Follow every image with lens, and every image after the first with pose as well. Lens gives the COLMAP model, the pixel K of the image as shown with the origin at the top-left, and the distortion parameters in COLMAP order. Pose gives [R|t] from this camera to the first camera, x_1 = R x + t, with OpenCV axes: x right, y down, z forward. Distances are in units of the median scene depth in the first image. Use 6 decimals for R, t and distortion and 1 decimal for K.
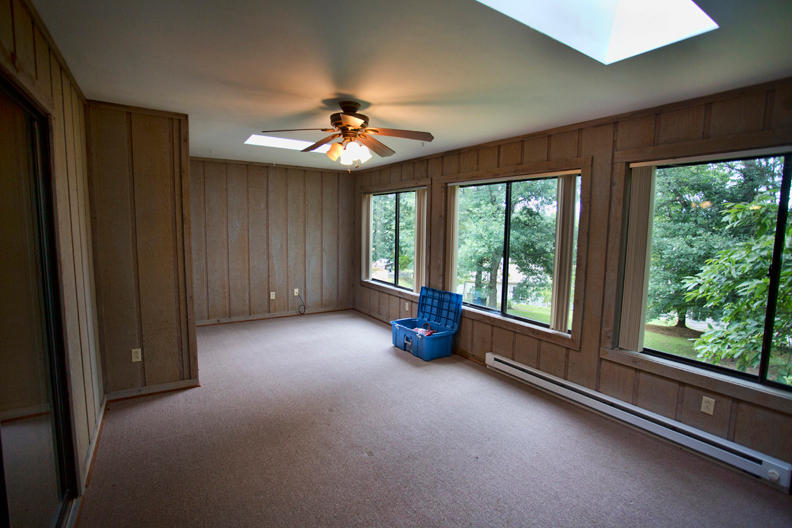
lens RADIAL K [[381.3, 0, 397.6], [0, 381.3, 267.1], [0, 0, 1]] dist [-0.059396, 0.020785]
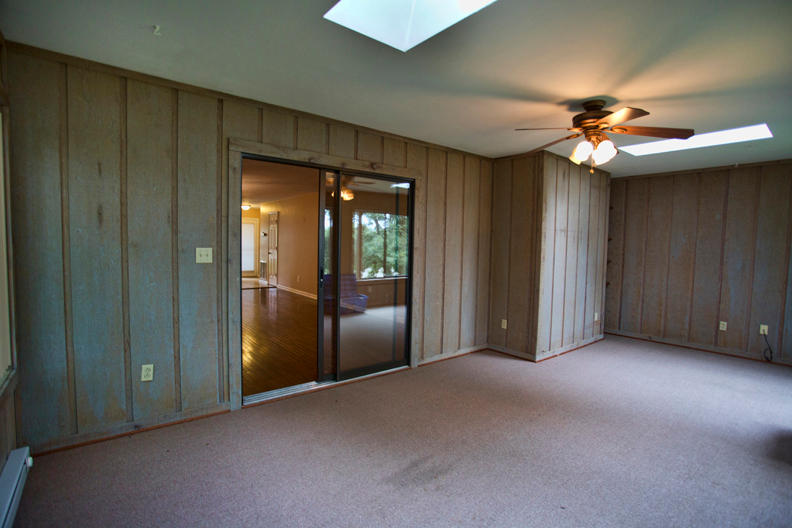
lens RADIAL K [[381.3, 0, 398.3], [0, 381.3, 264.3], [0, 0, 1]] dist [-0.059396, 0.020785]
pose [[0.101923, 0.034488, -0.994194, 0.411275], [-0.123035, 0.992163, 0.021805, 0.013096], [0.987155, 0.120098, 0.105367, 0.229356]]
